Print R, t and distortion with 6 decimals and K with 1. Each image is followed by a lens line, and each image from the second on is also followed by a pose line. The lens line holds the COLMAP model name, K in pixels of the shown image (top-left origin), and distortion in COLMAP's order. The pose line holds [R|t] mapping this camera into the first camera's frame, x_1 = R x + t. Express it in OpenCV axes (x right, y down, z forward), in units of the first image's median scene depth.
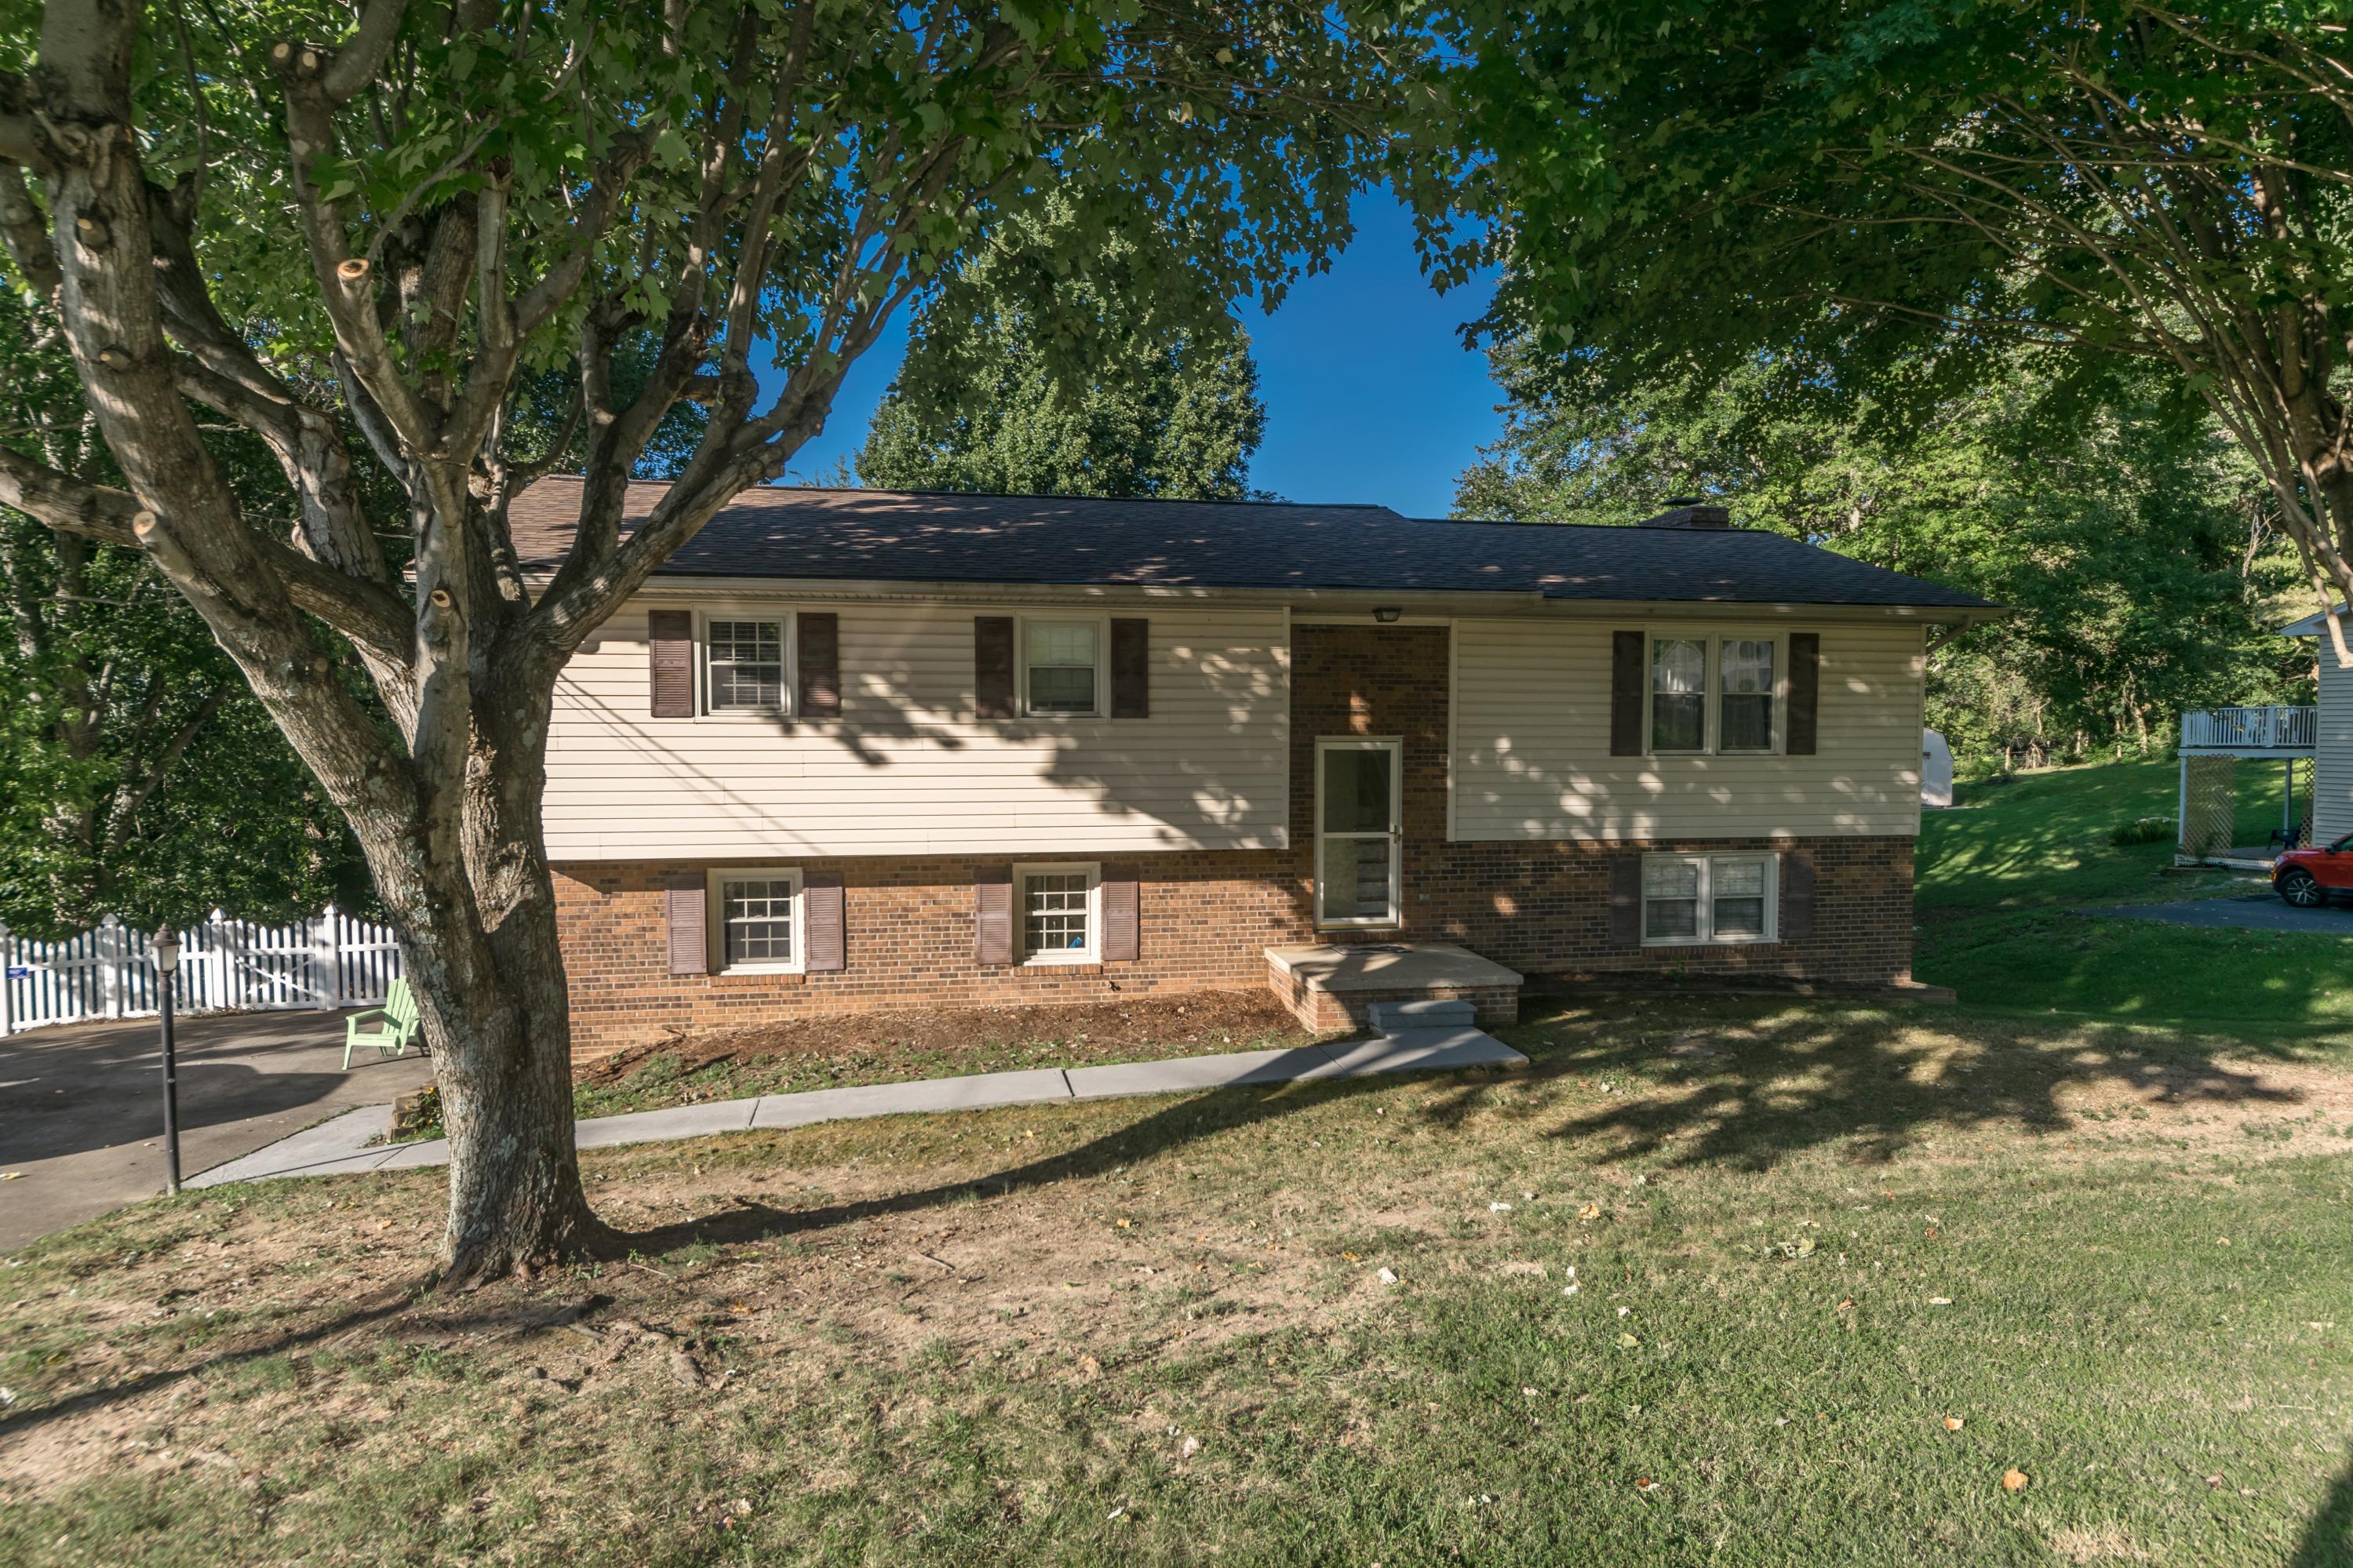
lens RADIAL K [[1307.3, 0, 1174.7], [0, 1307.3, 783.0], [0, 0, 1]] dist [0.006370, 0.000501]
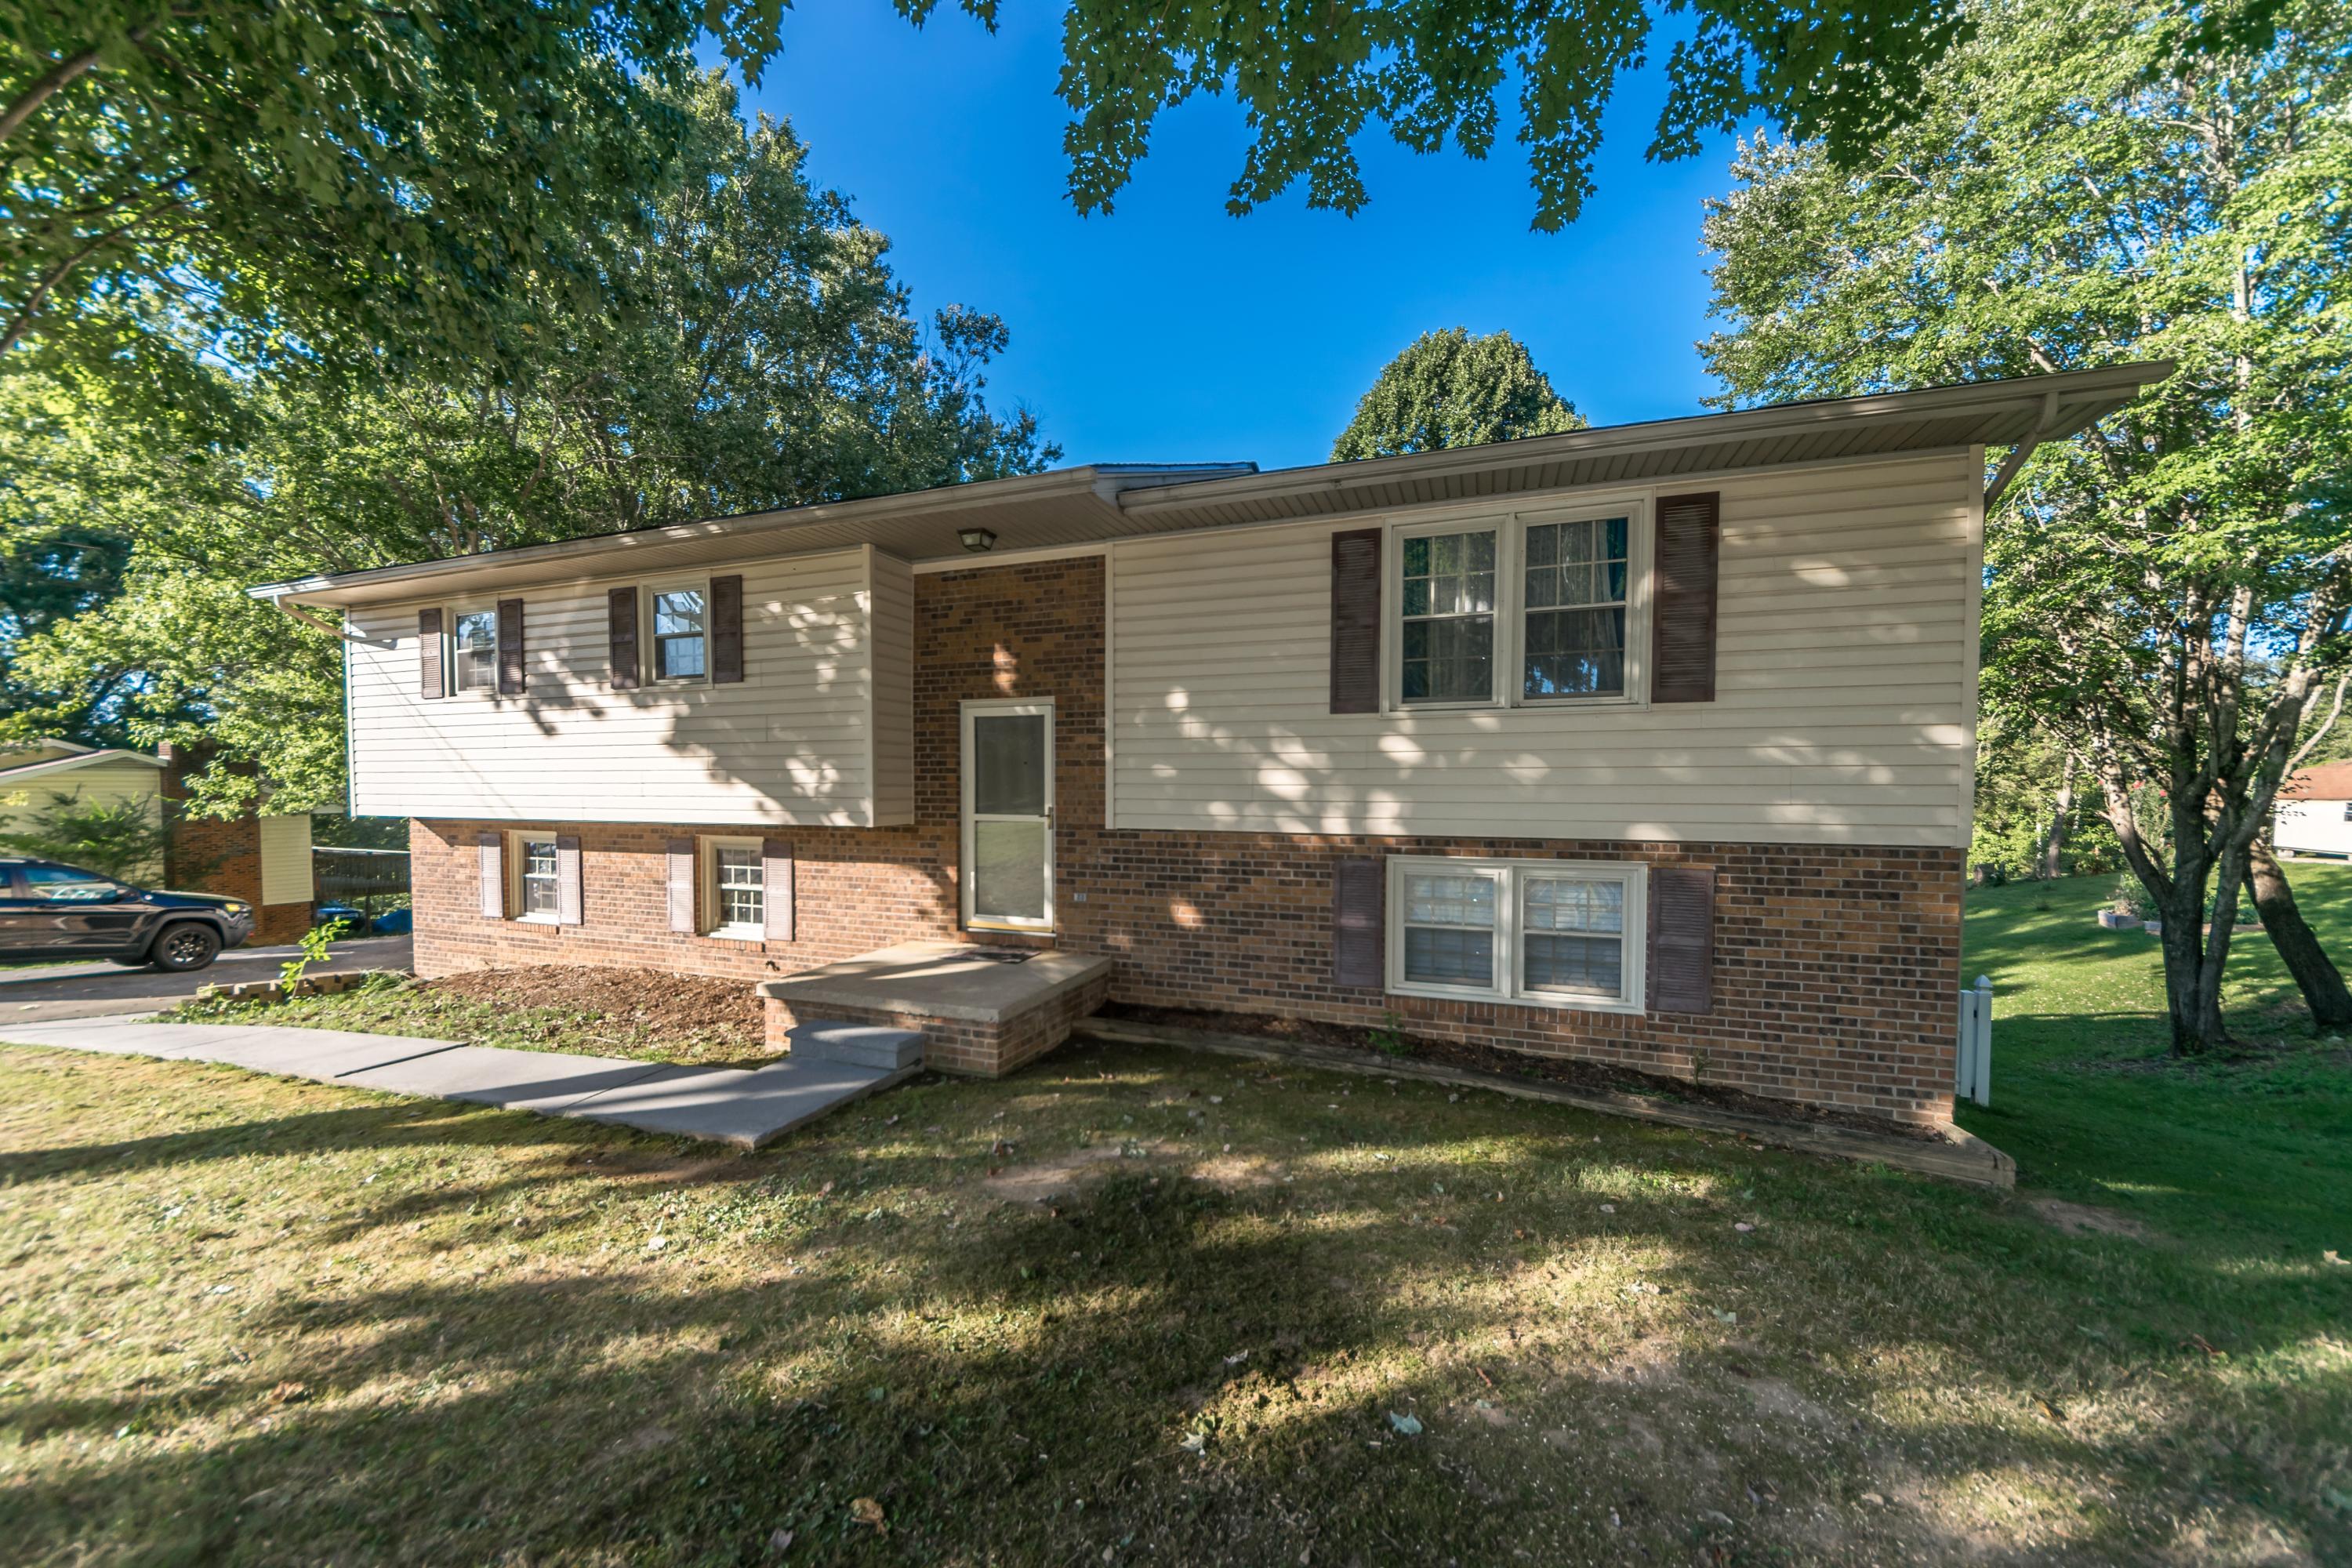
lens RADIAL K [[857.7, 0, 1187.1], [0, 857.7, 802.2], [0, 0, 1]] dist [0.005082, -0.000568]
pose [[0.851983, 0.005572, -0.523540, 0.545787], [-0.024291, 0.999287, -0.028894, 0.045456], [0.523006, 0.037335, 0.851511, 0.617240]]
